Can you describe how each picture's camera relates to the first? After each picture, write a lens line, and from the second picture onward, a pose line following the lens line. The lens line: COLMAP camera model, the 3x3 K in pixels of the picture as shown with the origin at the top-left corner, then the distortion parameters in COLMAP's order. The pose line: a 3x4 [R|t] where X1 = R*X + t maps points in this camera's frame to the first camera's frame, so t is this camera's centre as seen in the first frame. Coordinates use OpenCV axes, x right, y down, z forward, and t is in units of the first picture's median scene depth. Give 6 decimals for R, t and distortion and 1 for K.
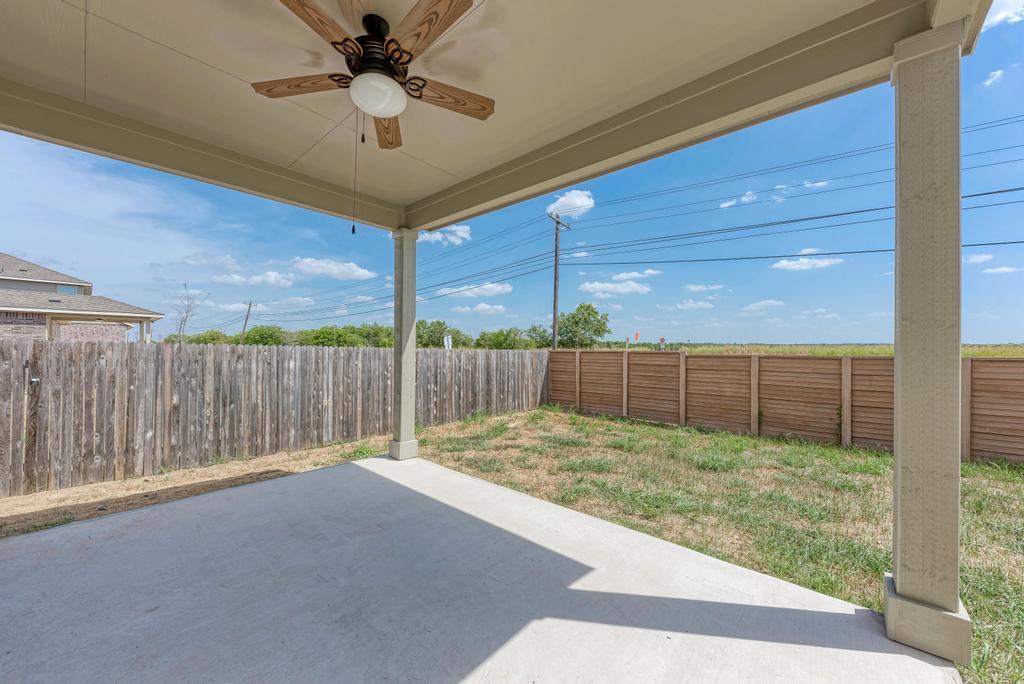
lens RADIAL K [[371.5, 0, 510.1], [0, 371.5, 346.7], [0, 0, 1]] dist [-0.002170, -0.000360]
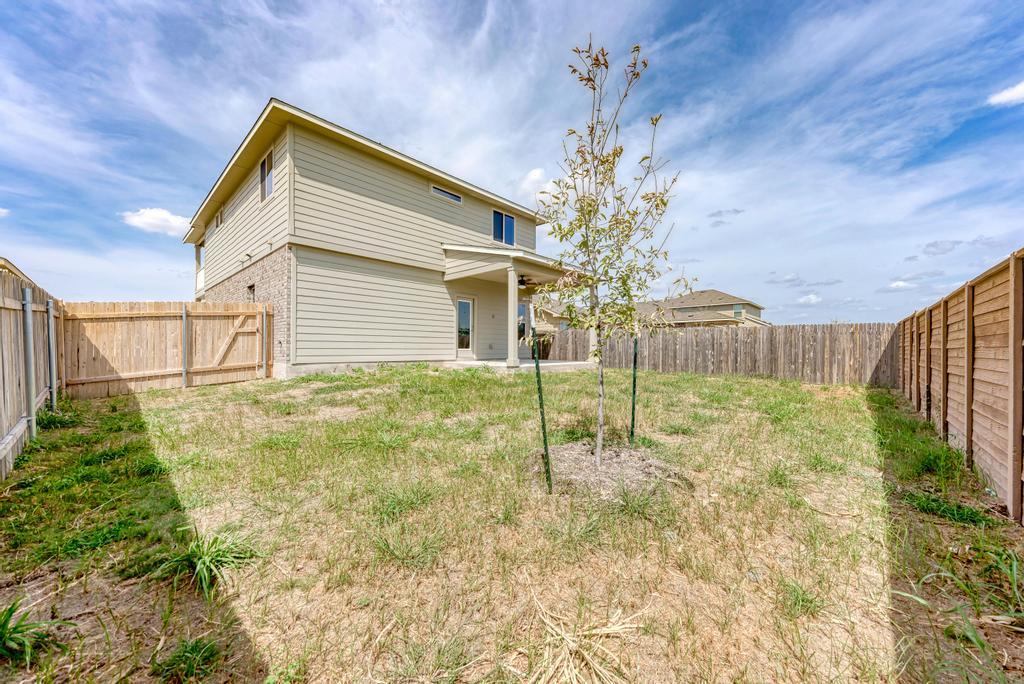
lens RADIAL K [[371.5, 0, 511.0], [0, 371.5, 349.4], [0, 0, 1]] dist [-0.002170, -0.000360]
pose [[-0.036346, -0.004515, -0.999329, 1.407892], [0.002478, 0.999986, -0.004608, 0.106270], [0.999336, -0.002644, -0.036334, 0.232594]]
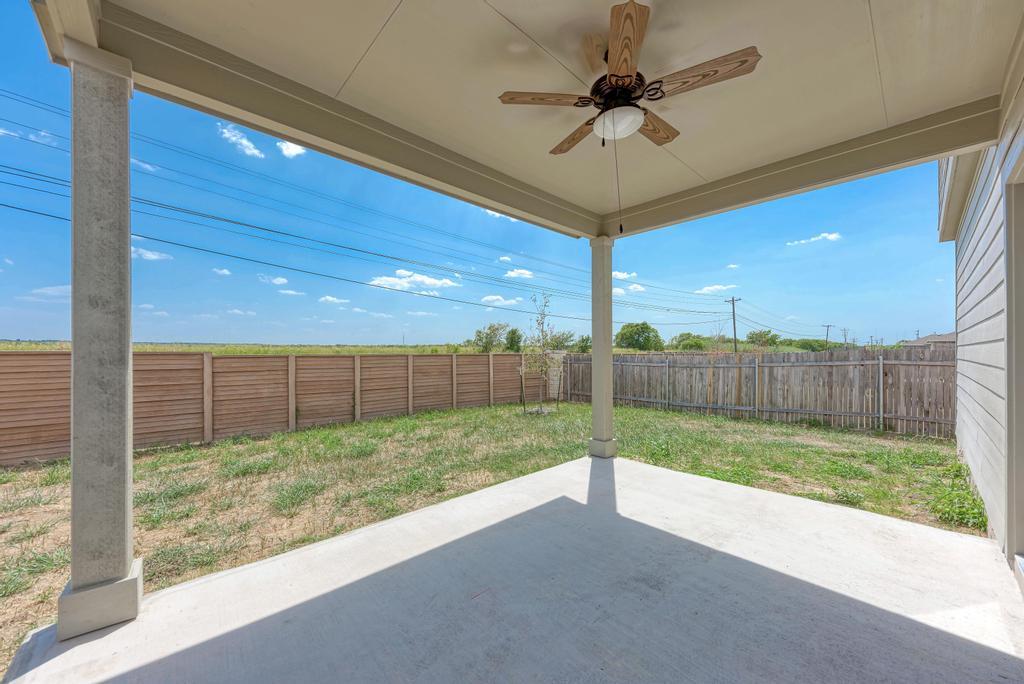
lens RADIAL K [[371.5, 0, 511.4], [0, 371.5, 347.2], [0, 0, 1]] dist [-0.002170, -0.000360]
pose [[0.112489, 0.003347, 0.993647, -0.327608], [-0.007099, 0.999972, -0.002564, -0.000735], [-0.993628, -0.006765, 0.112509, 0.261577]]
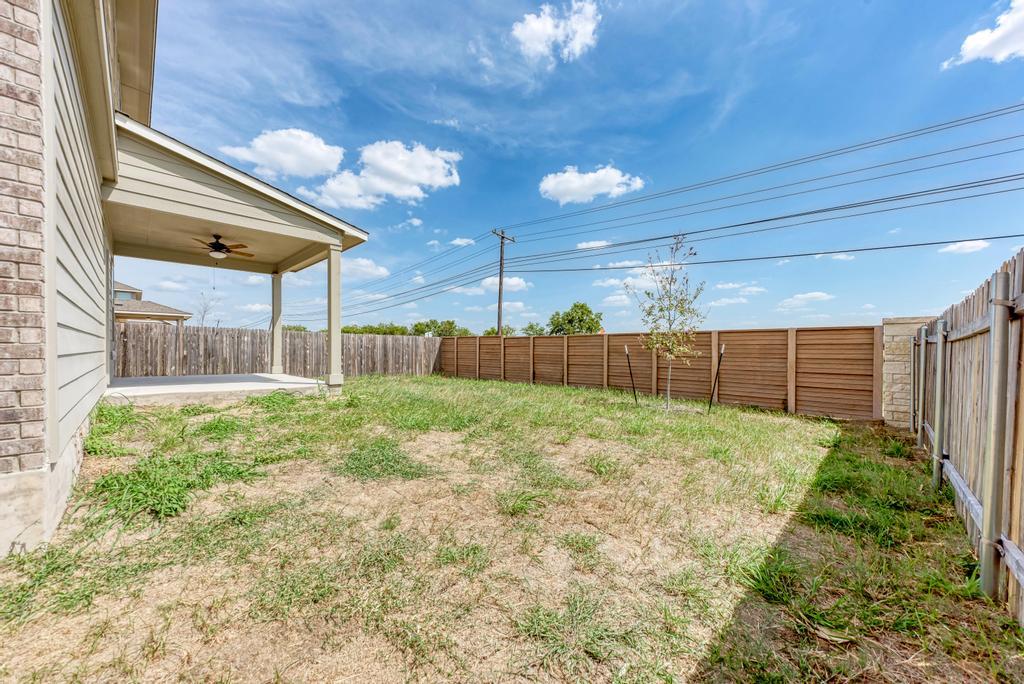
lens RADIAL K [[371.5, 0, 514.3], [0, 371.5, 352.1], [0, 0, 1]] dist [-0.002170, -0.000360]
pose [[0.998381, 0.000395, -0.056885, 0.681544], [0.000438, 0.999893, 0.014636, 0.069018], [0.056884, -0.014637, 0.998273, -0.625621]]
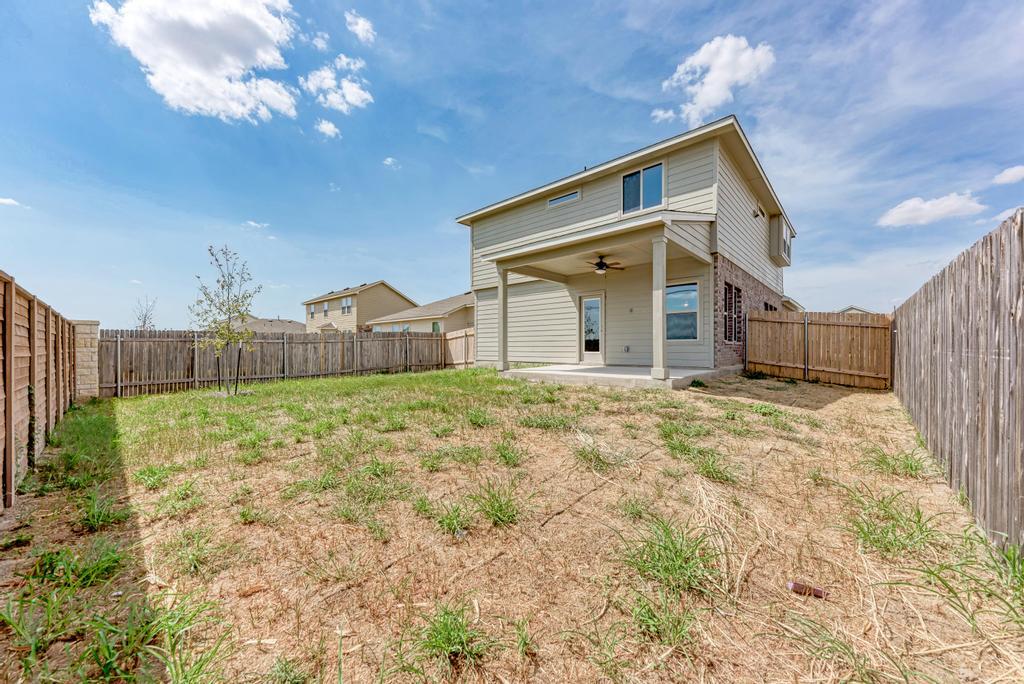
lens RADIAL K [[371.5, 0, 511.9], [0, 371.5, 345.8], [0, 0, 1]] dist [-0.002170, -0.000360]
pose [[-0.999591, -0.008985, 0.027159, 0.168244], [-0.009154, 0.999940, -0.006072, 0.079734], [-0.027102, -0.006318, -0.999613, 1.331429]]
